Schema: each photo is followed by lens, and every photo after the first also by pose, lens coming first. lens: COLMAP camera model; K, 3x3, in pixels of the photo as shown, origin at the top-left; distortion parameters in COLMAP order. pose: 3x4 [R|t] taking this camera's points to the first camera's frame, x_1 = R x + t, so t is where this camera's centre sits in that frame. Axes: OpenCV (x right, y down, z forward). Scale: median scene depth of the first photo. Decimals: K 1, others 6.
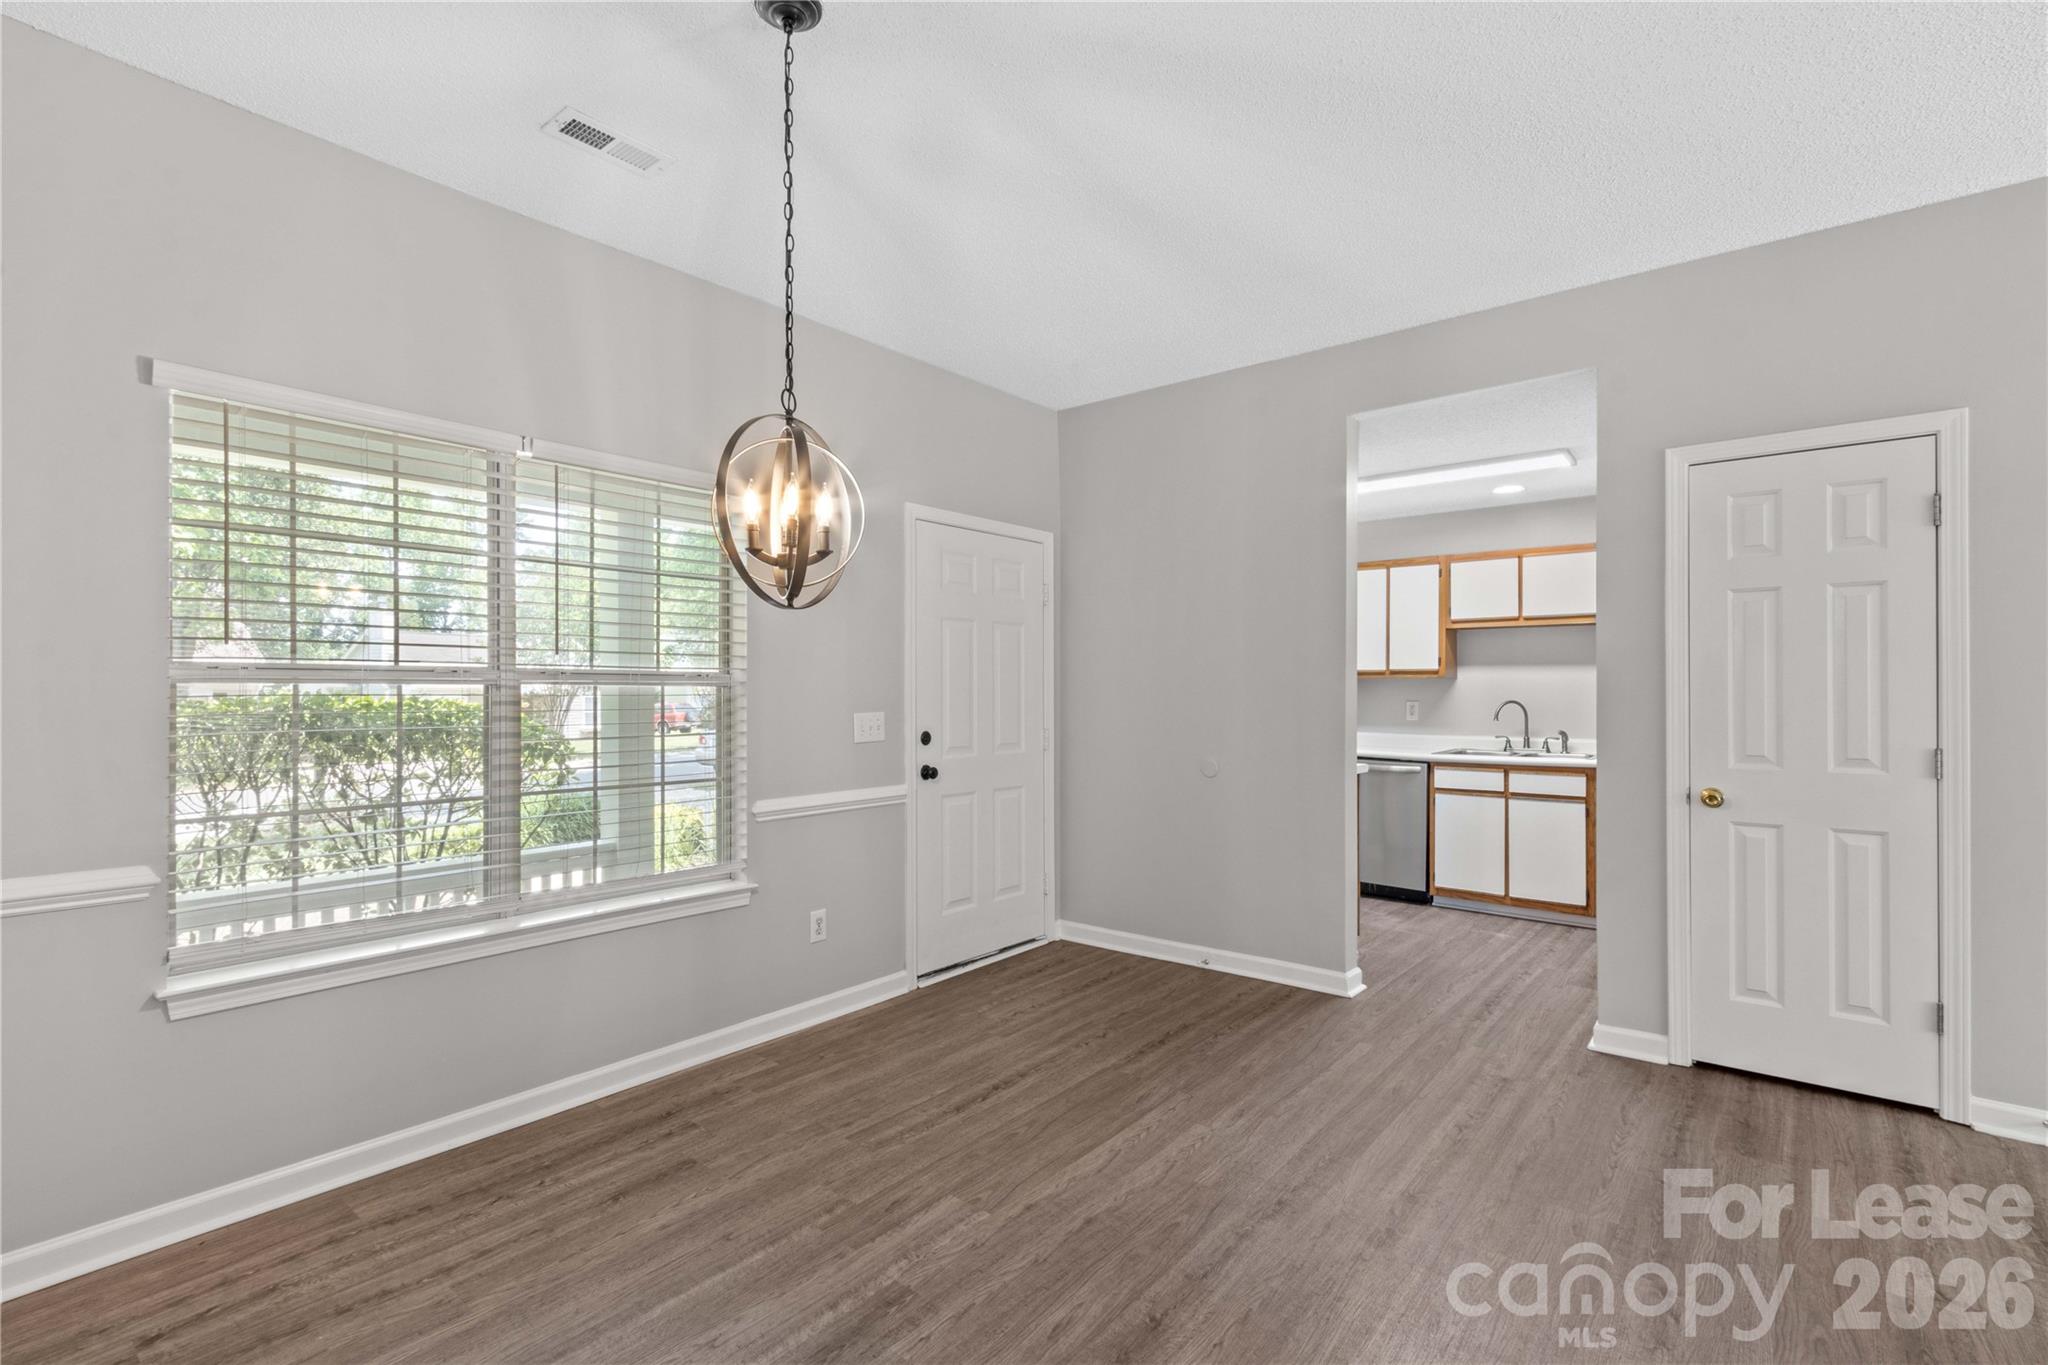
lens RADIAL K [[925.2, 0, 1016.0], [0, 925.2, 683.3], [0, 0, 1]] dist [-0.002206, -0.000040]
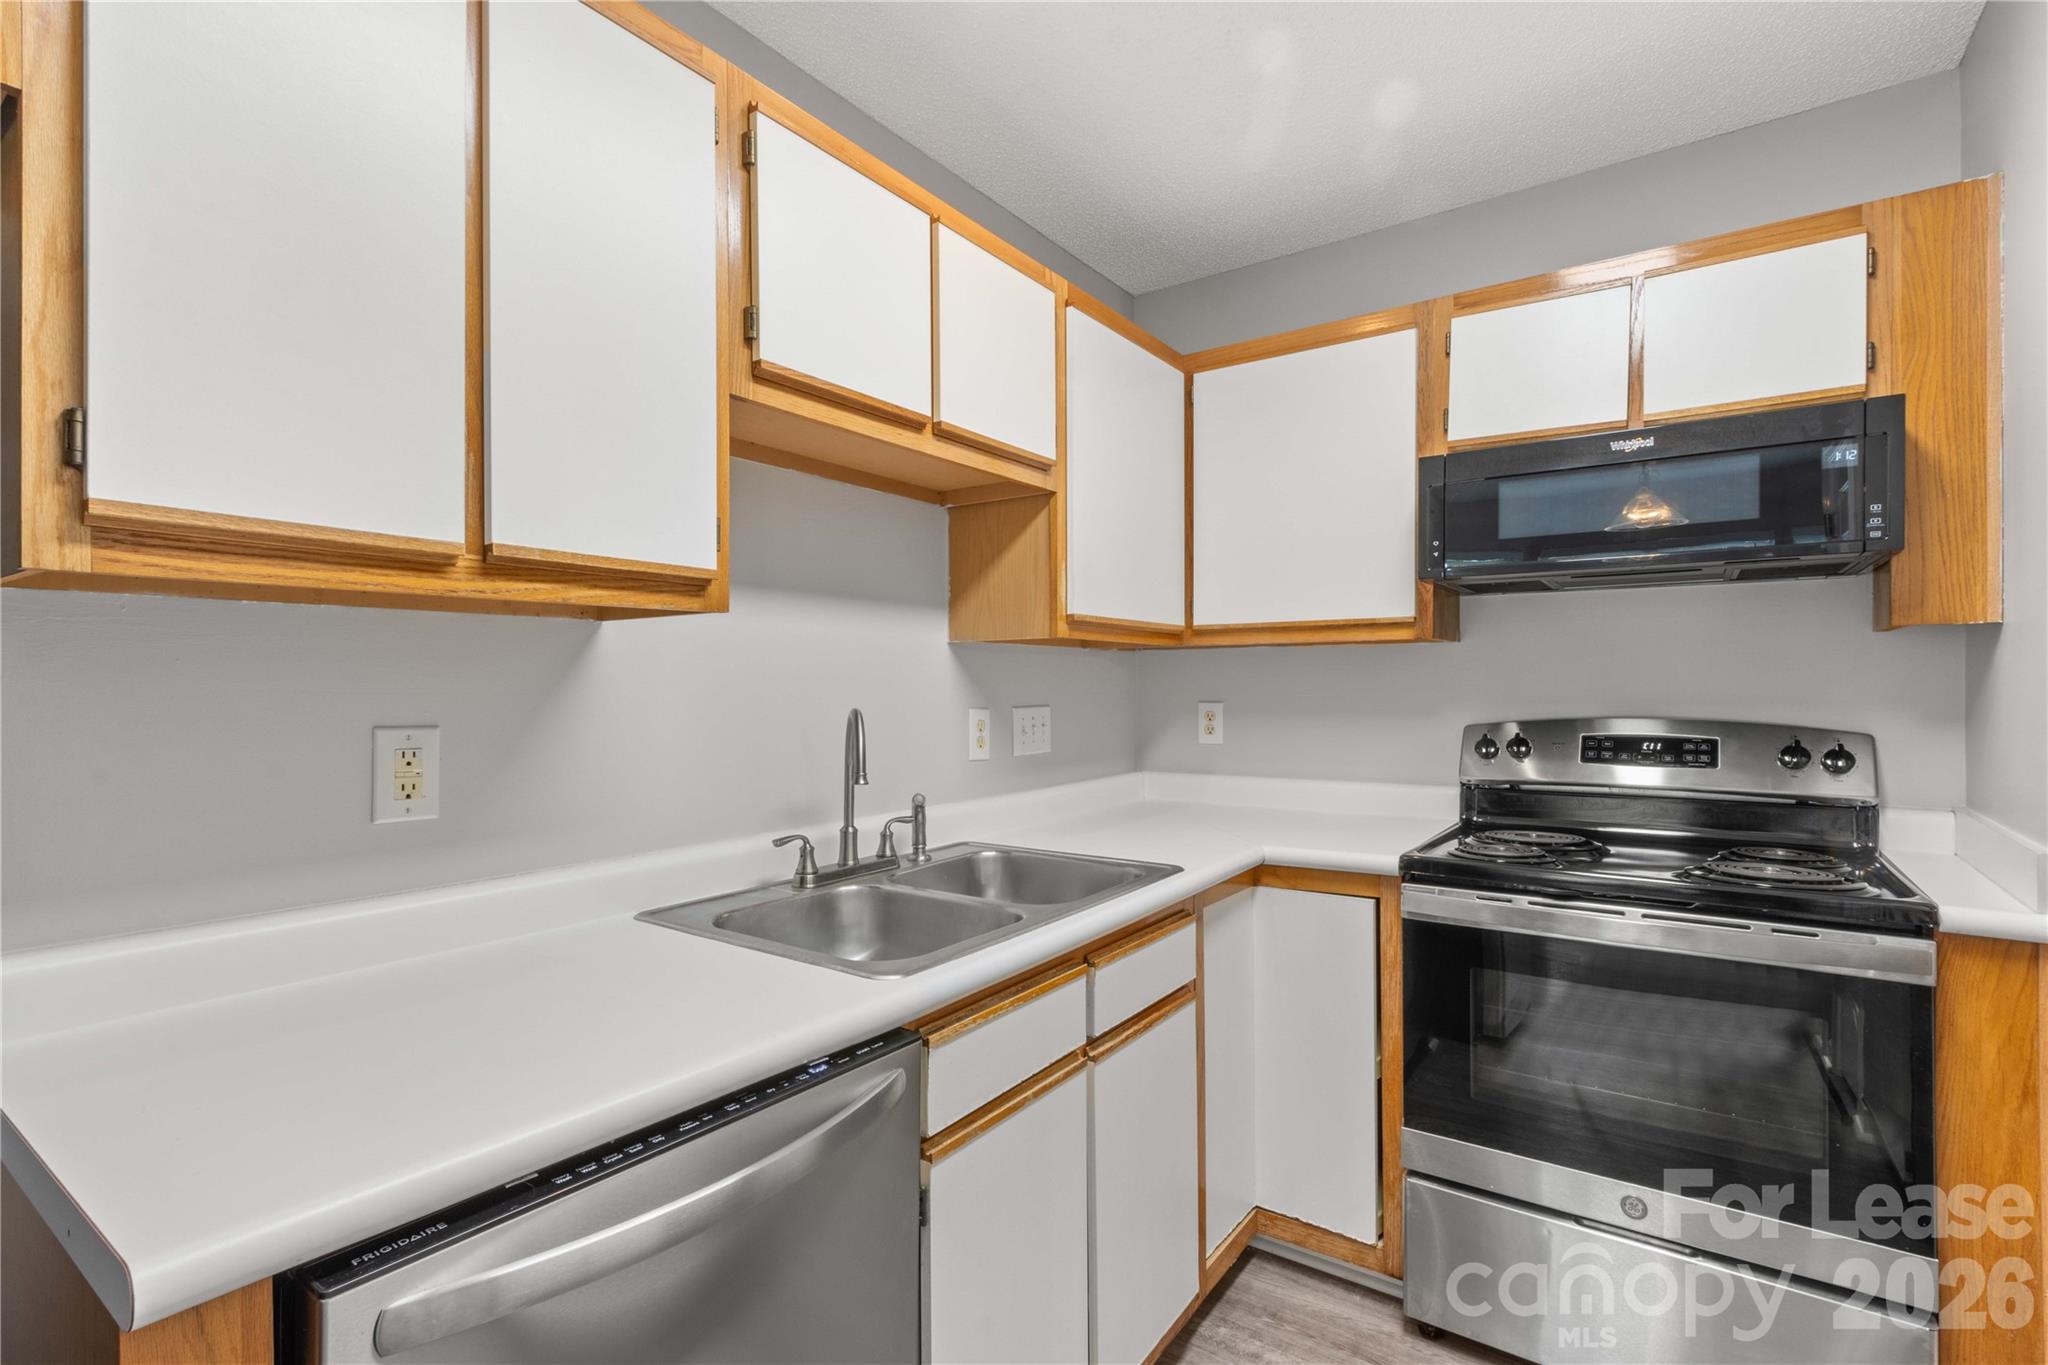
lens RADIAL K [[951.3, 0, 1010.0], [0, 951.3, 688.2], [0, 0, 1]] dist [0.001682, -0.000178]
pose [[-0.069391, -0.002286, 0.997587, 0.396511], [0.000828, 0.999997, 0.002349, 0.019782], [-0.997589, 0.000989, -0.069389, 1.626600]]
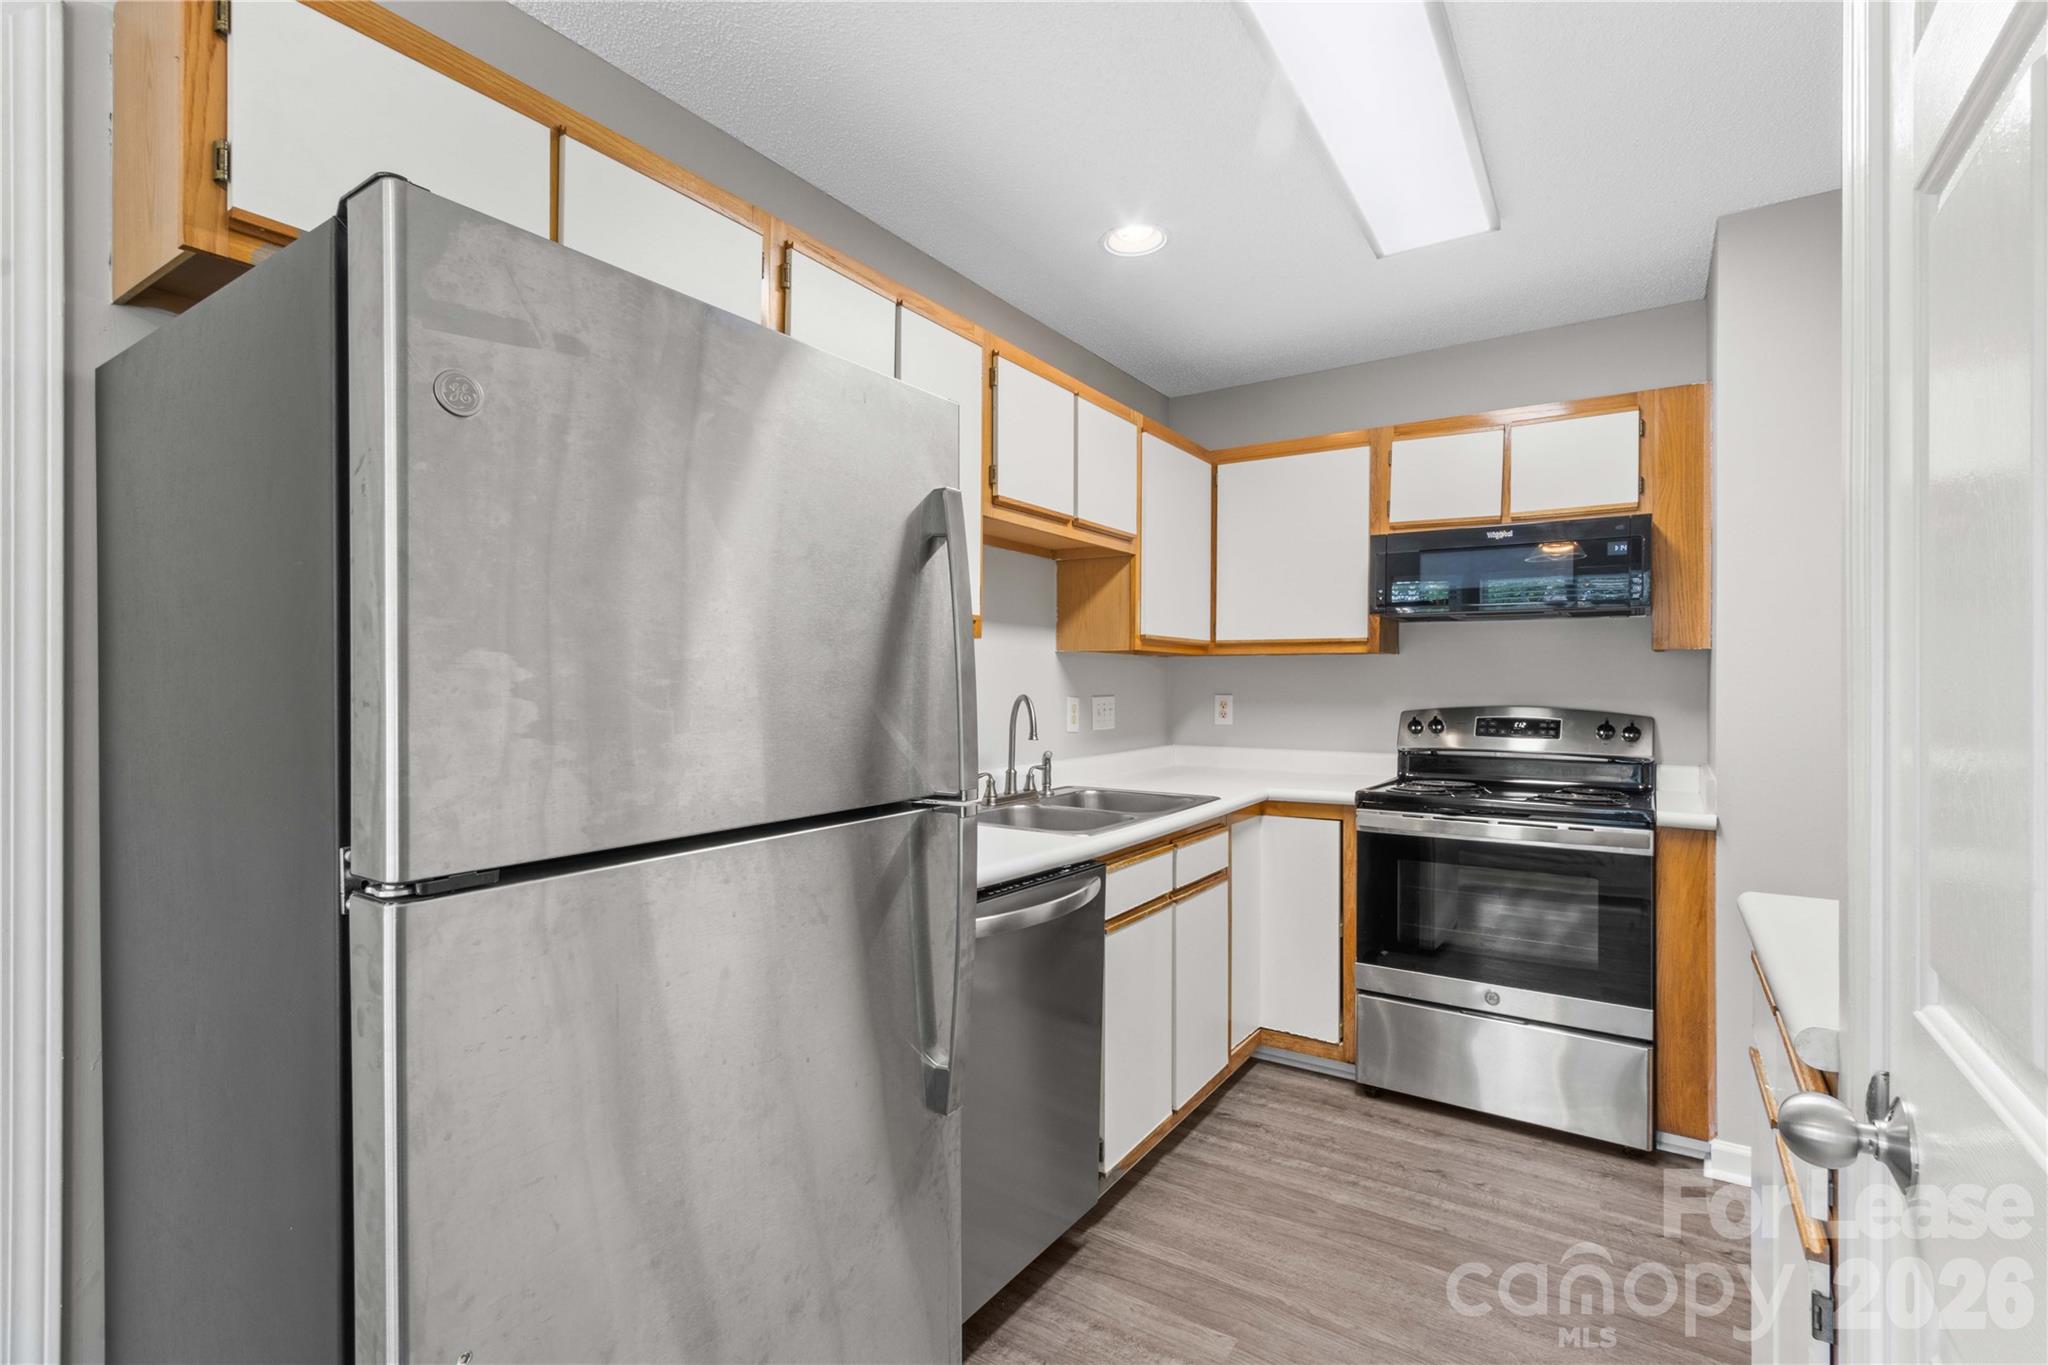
lens RADIAL K [[925.2, 0, 1016.0], [0, 925.2, 683.3], [0, 0, 1]] dist [-0.002206, -0.000040]
pose [[-0.098980, -0.001972, 0.995087, 0.121781], [-0.007830, 0.999969, 0.001203, 0.021051], [-0.995059, -0.007672, -0.098992, 1.755810]]
